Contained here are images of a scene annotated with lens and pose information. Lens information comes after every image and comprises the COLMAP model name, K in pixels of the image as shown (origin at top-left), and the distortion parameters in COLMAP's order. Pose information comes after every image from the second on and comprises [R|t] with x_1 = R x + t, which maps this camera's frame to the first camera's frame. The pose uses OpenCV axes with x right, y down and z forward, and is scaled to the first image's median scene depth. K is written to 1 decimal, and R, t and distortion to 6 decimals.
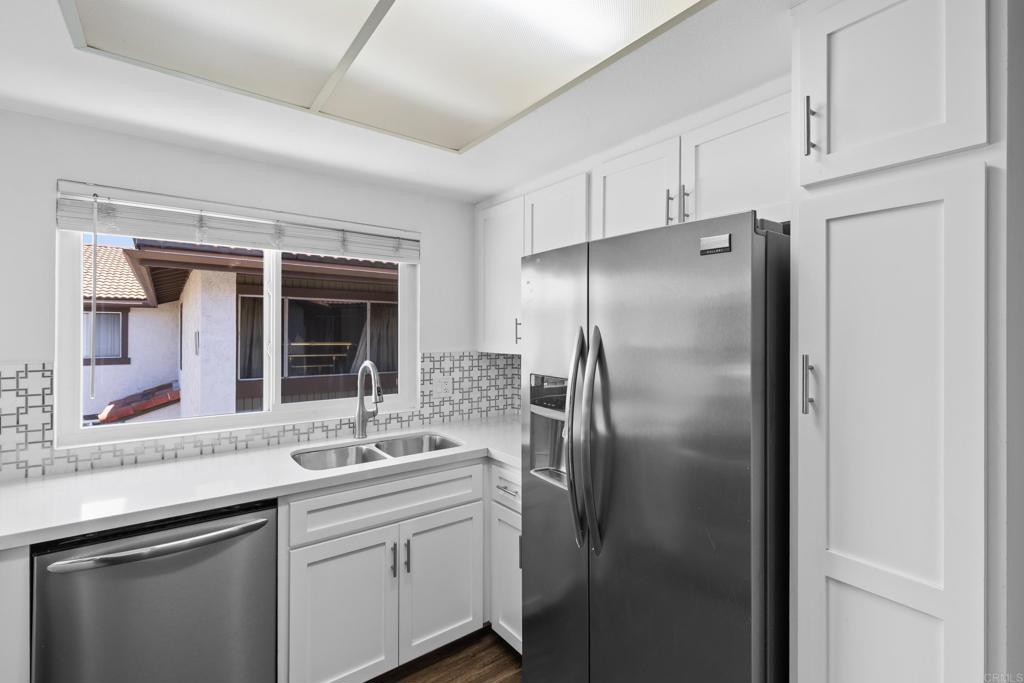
lens RADIAL K [[464.0, 0, 514.2], [0, 464.0, 339.8], [0, 0, 1]] dist [-0.000909, -0.000047]
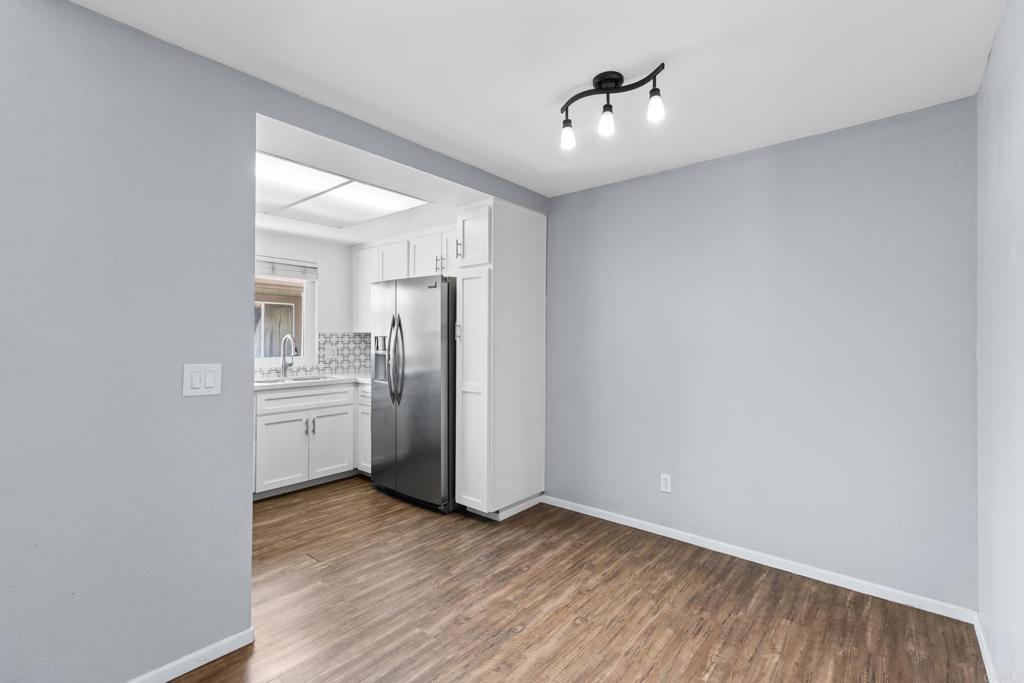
lens RADIAL K [[464.0, 0, 517.6], [0, 464.0, 330.9], [0, 0, 1]] dist [-0.000909, -0.000047]
pose [[0.972121, -0.000185, 0.234478, 0.121054], [0.006795, 0.999602, -0.027384, 0.077262], [-0.234380, 0.028214, 0.971736, -0.886027]]
